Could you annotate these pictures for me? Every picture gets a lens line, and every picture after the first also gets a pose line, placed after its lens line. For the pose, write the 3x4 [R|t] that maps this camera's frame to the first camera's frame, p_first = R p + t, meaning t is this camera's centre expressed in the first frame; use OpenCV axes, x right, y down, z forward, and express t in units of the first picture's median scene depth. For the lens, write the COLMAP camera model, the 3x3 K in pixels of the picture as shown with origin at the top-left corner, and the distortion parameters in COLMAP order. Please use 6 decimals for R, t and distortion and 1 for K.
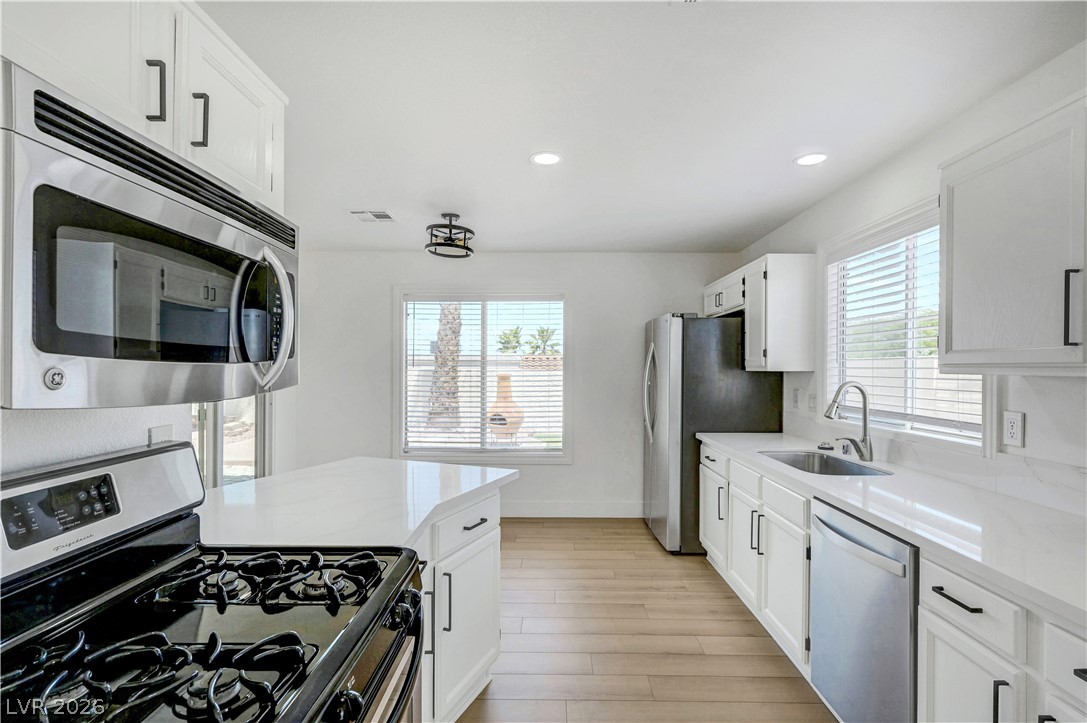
lens RADIAL K [[521.0, 0, 546.9], [0, 521.0, 368.4], [0, 0, 1]] dist [-0.001363, -0.000888]
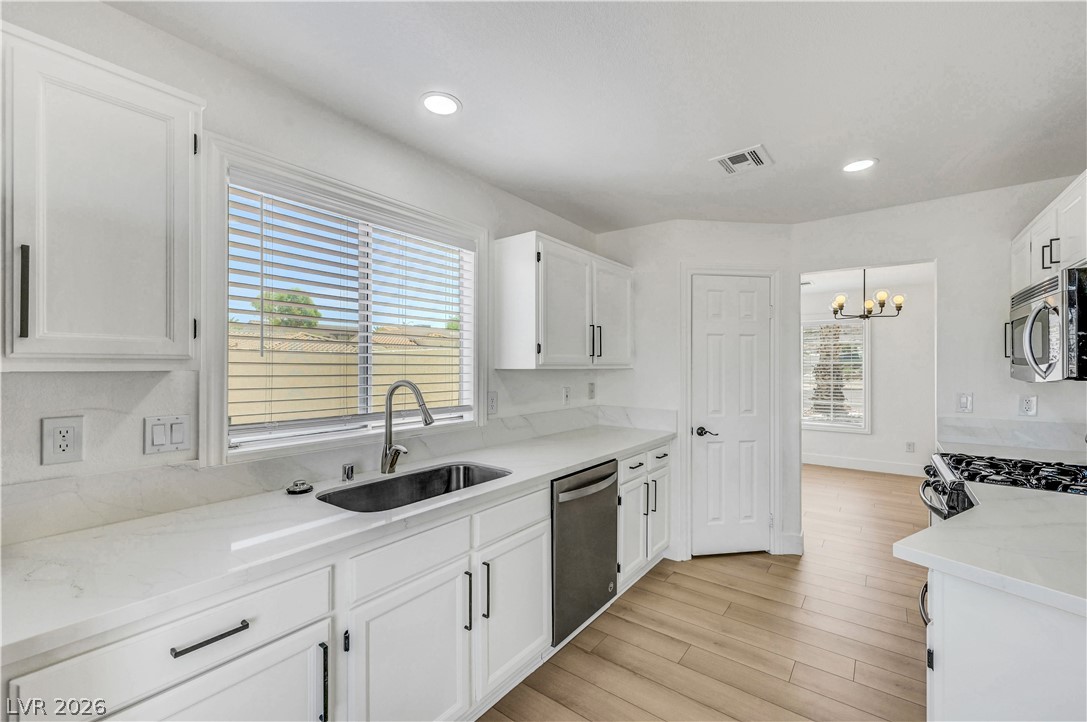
lens RADIAL K [[439.6, 0, 548.2], [0, 439.6, 366.7], [0, 0, 1]] dist [-0.000320, -0.000099]
pose [[-0.802558, -0.006302, 0.596541, -0.026978], [-0.004276, 0.999979, 0.004811, -0.001473], [-0.596559, 0.001310, -0.802568, 1.275310]]
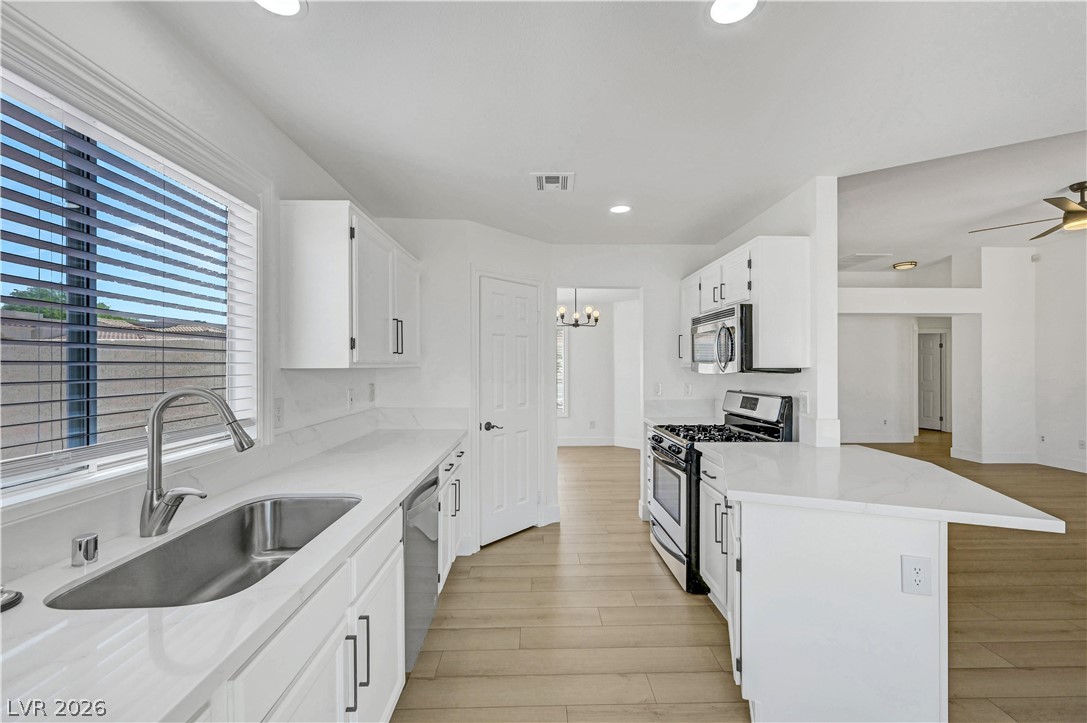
lens RADIAL K [[434.0, 0, 547.3], [0, 434.0, 365.9], [0, 0, 1]] dist [0.000353, 0.000184]
pose [[-0.999284, -0.003411, -0.037681, 0.200422], [-0.003582, 0.999984, 0.004475, -0.000610], [0.037665, 0.004607, -0.999280, 1.311276]]
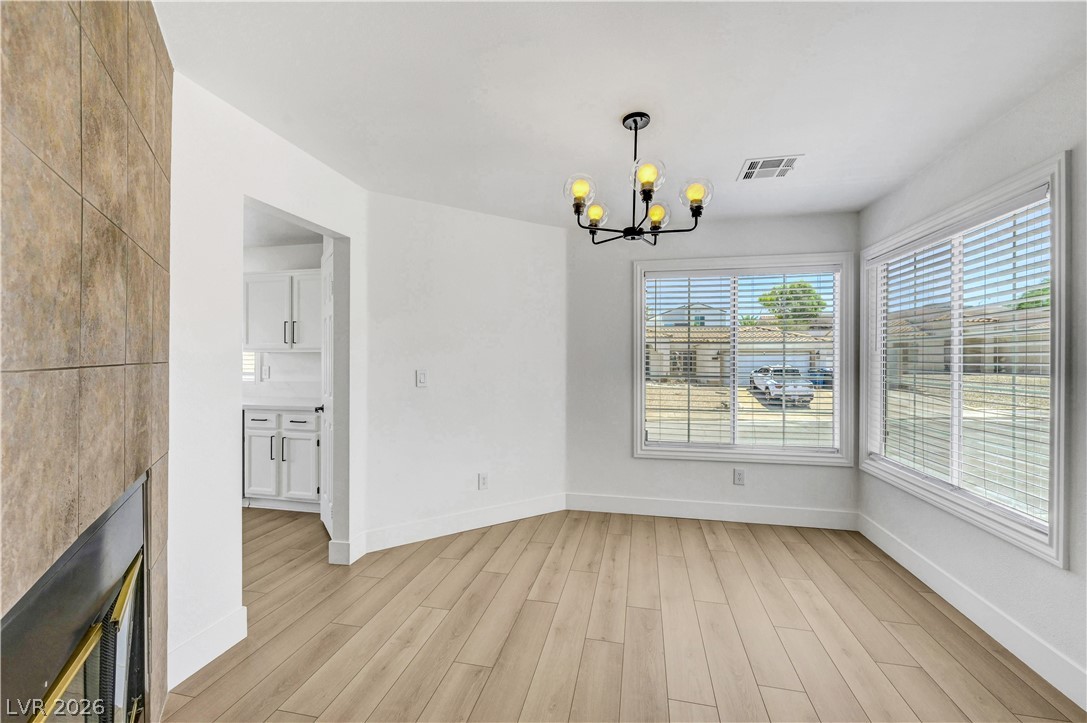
lens RADIAL K [[441.3, 0, 545.8], [0, 441.3, 358.4], [0, 0, 1]] dist [-0.000767, -0.000073]
pose [[0.204938, -0.004718, 0.978764, -0.710488], [0.002622, 0.999987, 0.004271, 0.023242], [-0.978771, 0.001691, 0.204948, -0.609083]]
